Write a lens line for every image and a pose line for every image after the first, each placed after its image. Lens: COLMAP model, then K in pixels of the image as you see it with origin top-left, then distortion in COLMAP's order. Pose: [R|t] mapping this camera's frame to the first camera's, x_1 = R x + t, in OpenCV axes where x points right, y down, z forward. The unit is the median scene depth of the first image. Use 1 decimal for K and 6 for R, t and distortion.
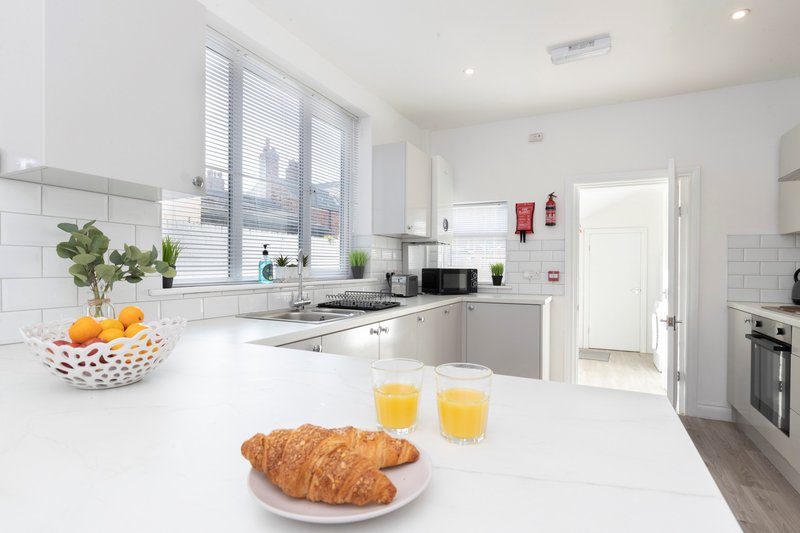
lens RADIAL K [[403.9, 0, 399.5], [0, 403.9, 270.0], [0, 0, 1]] dist [-0.000963, -0.000617]
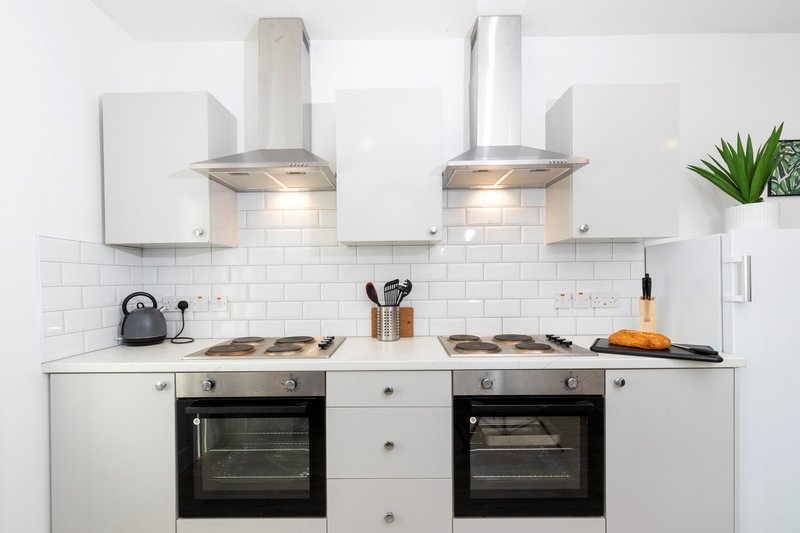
lens RADIAL K [[363.4, 0, 398.6], [0, 363.4, 270.4], [0, 0, 1]] dist [0.007400, -0.000367]
pose [[-0.434845, 0.007697, 0.900472, 0.178996], [0.011875, 0.999926, -0.002812, -0.035262], [-0.900427, 0.009470, -0.434904, 0.764595]]
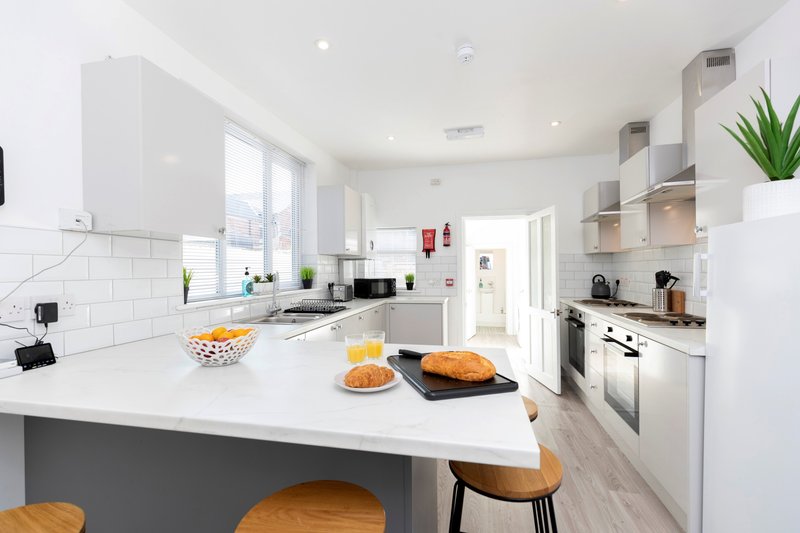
lens RADIAL K [[363.4, 0, 398.6], [0, 363.4, 270.4], [0, 0, 1]] dist [0.007400, -0.000367]
pose [[0.972326, -0.015475, 0.233115, -0.089287], [0.016530, 0.999860, -0.002570, -0.029002], [-0.233042, 0.006352, 0.972446, -0.196843]]
